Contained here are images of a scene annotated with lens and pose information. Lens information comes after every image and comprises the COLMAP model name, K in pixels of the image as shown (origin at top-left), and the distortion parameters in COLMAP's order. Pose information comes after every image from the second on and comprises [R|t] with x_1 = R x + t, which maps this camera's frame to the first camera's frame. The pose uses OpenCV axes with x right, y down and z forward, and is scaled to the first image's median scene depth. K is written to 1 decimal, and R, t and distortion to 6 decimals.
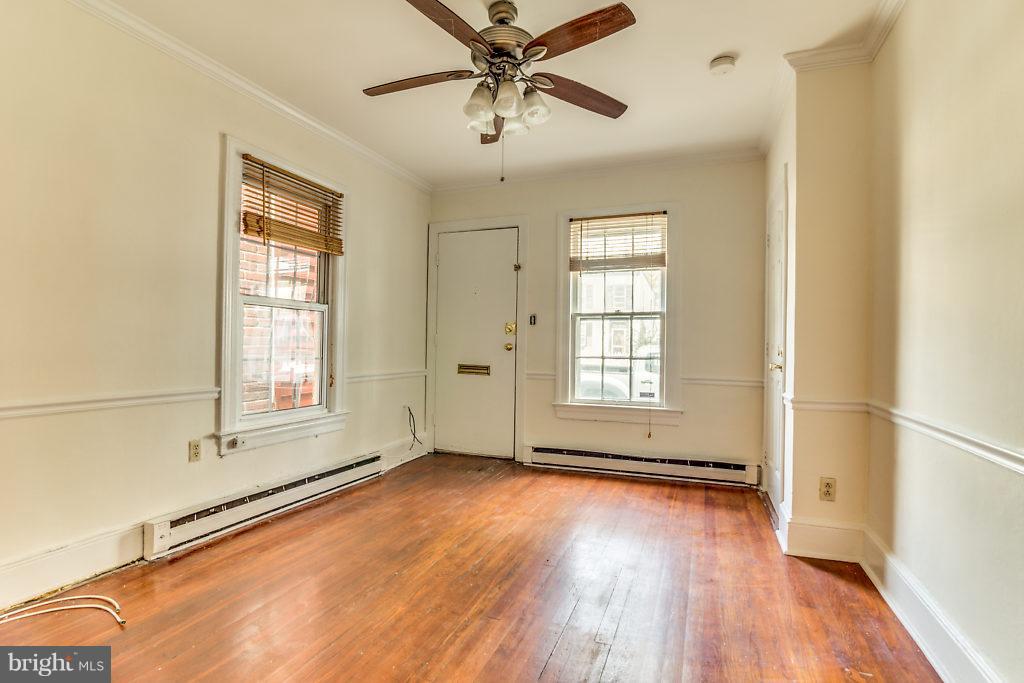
lens RADIAL K [[491.9, 0, 513.0], [0, 491.9, 342.2], [0, 0, 1]] dist [-0.017766, 0.000336]
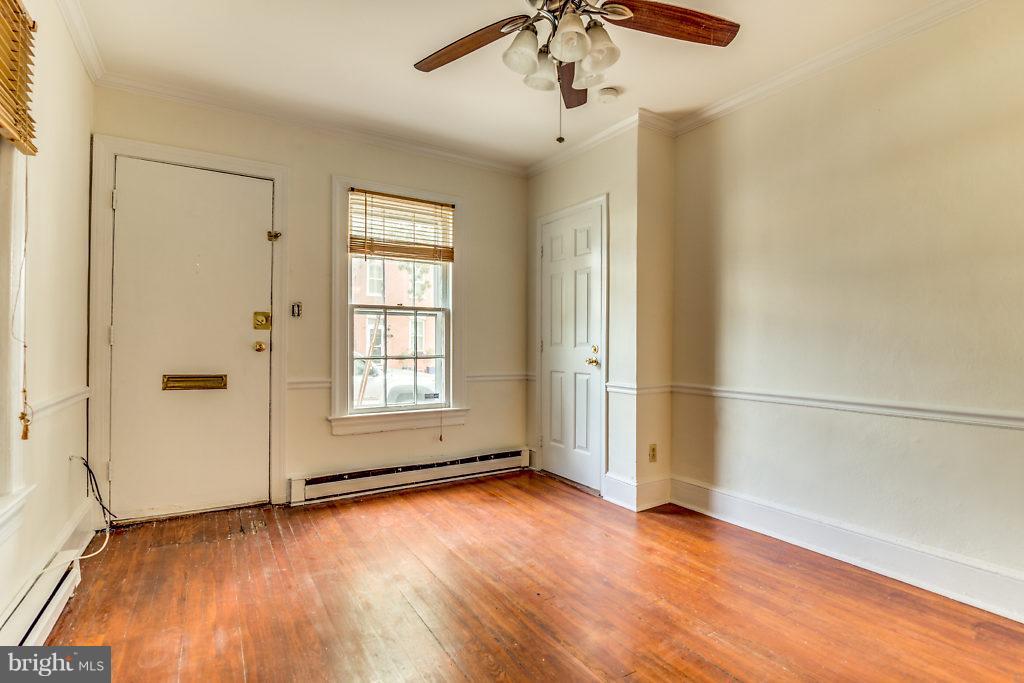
lens RADIAL K [[491.9, 0, 513.3], [0, 491.9, 342.2], [0, 0, 1]] dist [-0.017766, 0.000336]
pose [[0.598242, -0.003658, 0.801307, -0.387587], [-0.002844, 0.999974, 0.006689, -0.002538], [-0.801310, -0.006280, 0.598216, 0.314608]]
